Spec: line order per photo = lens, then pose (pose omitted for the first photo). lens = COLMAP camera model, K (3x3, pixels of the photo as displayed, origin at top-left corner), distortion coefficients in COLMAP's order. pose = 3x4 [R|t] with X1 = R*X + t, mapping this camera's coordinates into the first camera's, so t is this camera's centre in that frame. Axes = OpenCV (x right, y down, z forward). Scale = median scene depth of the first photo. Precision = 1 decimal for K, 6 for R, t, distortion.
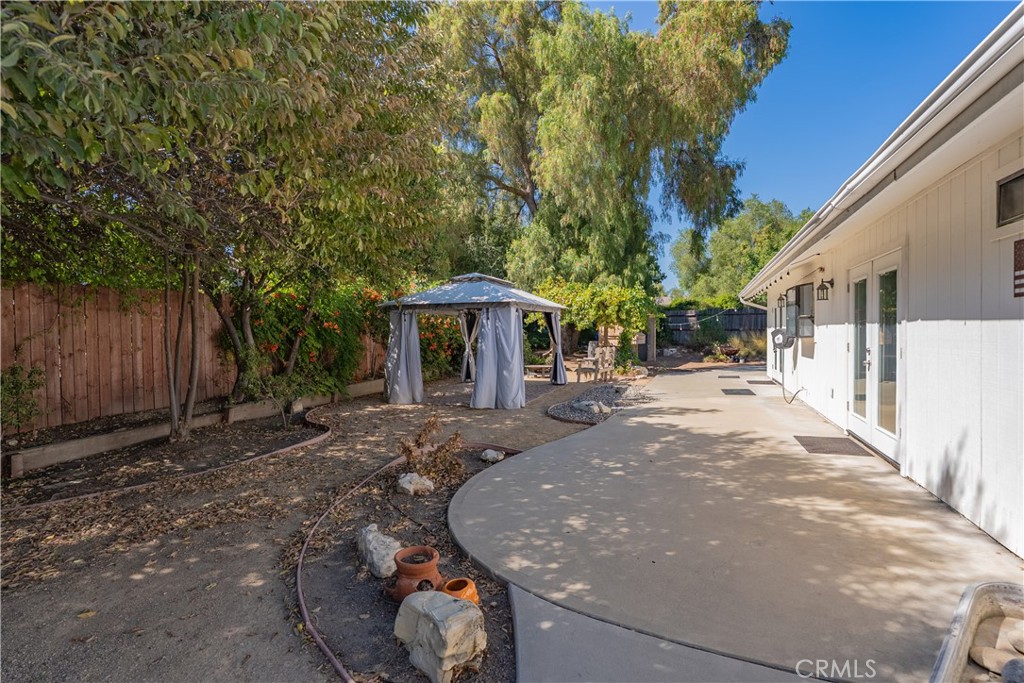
lens RADIAL K [[464.4, 0, 514.3], [0, 464.4, 338.8], [0, 0, 1]] dist [-0.011395, 0.004816]
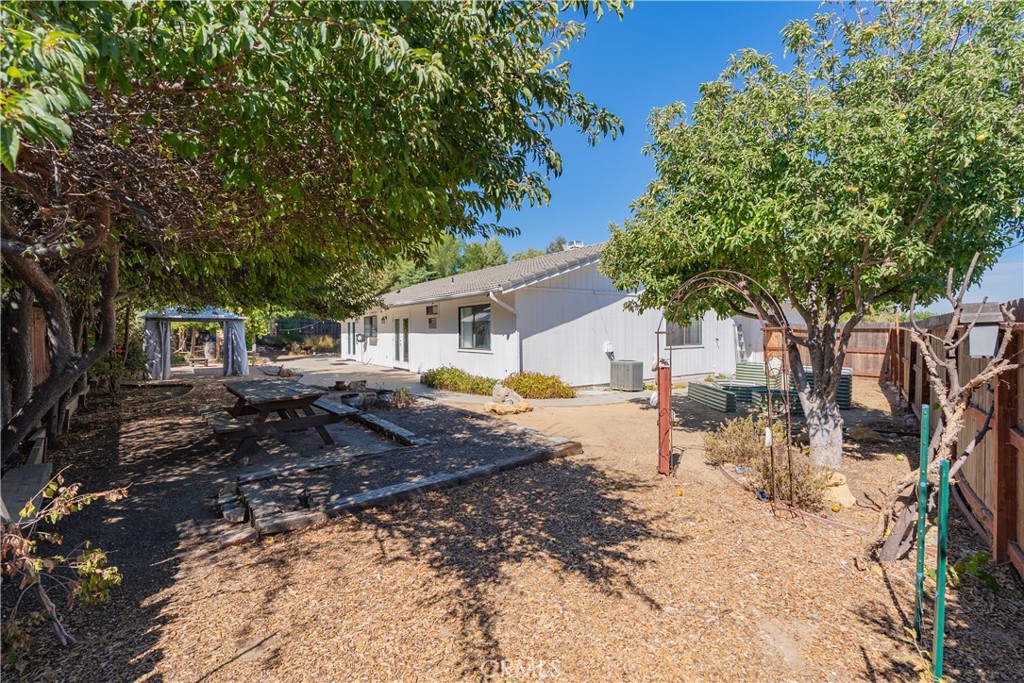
lens RADIAL K [[464.4, 0, 514.3], [0, 464.4, 338.8], [0, 0, 1]] dist [-0.011395, 0.004816]
pose [[0.557022, -0.007013, 0.830468, -0.650839], [0.012233, 0.999925, 0.000239, 0.008994], [-0.830408, 0.010026, 0.557066, -0.648779]]
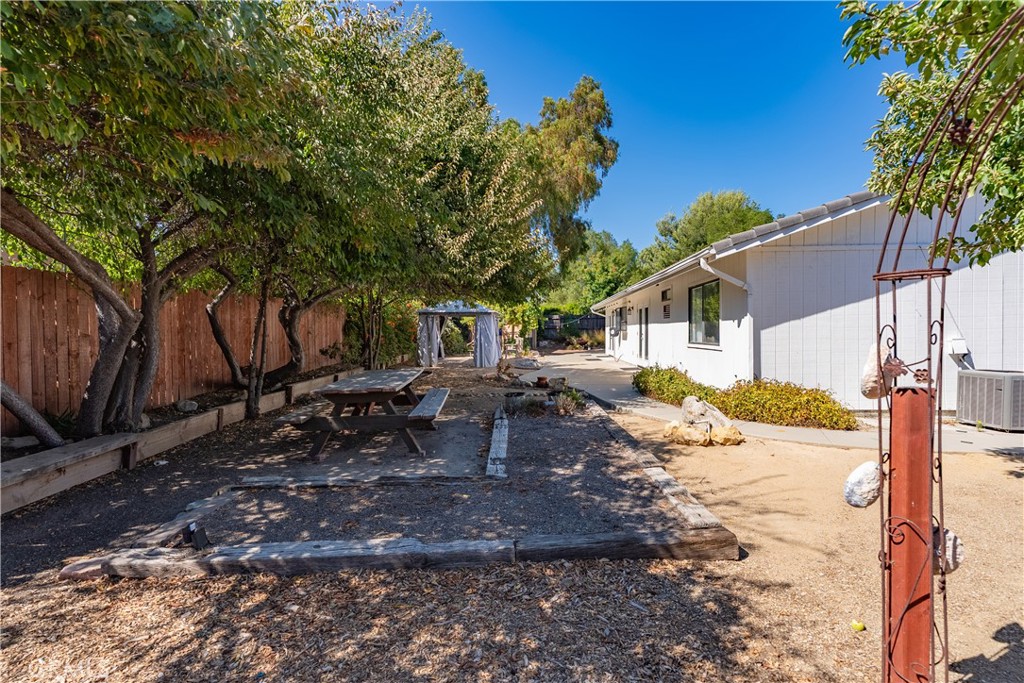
lens RADIAL K [[464.4, 0, 514.3], [0, 464.4, 338.8], [0, 0, 1]] dist [-0.011395, 0.004816]
pose [[0.948019, -0.001641, 0.318208, -0.373599], [0.001659, 0.999999, 0.000213, 0.022086], [-0.318208, 0.000326, 0.948021, -0.611633]]
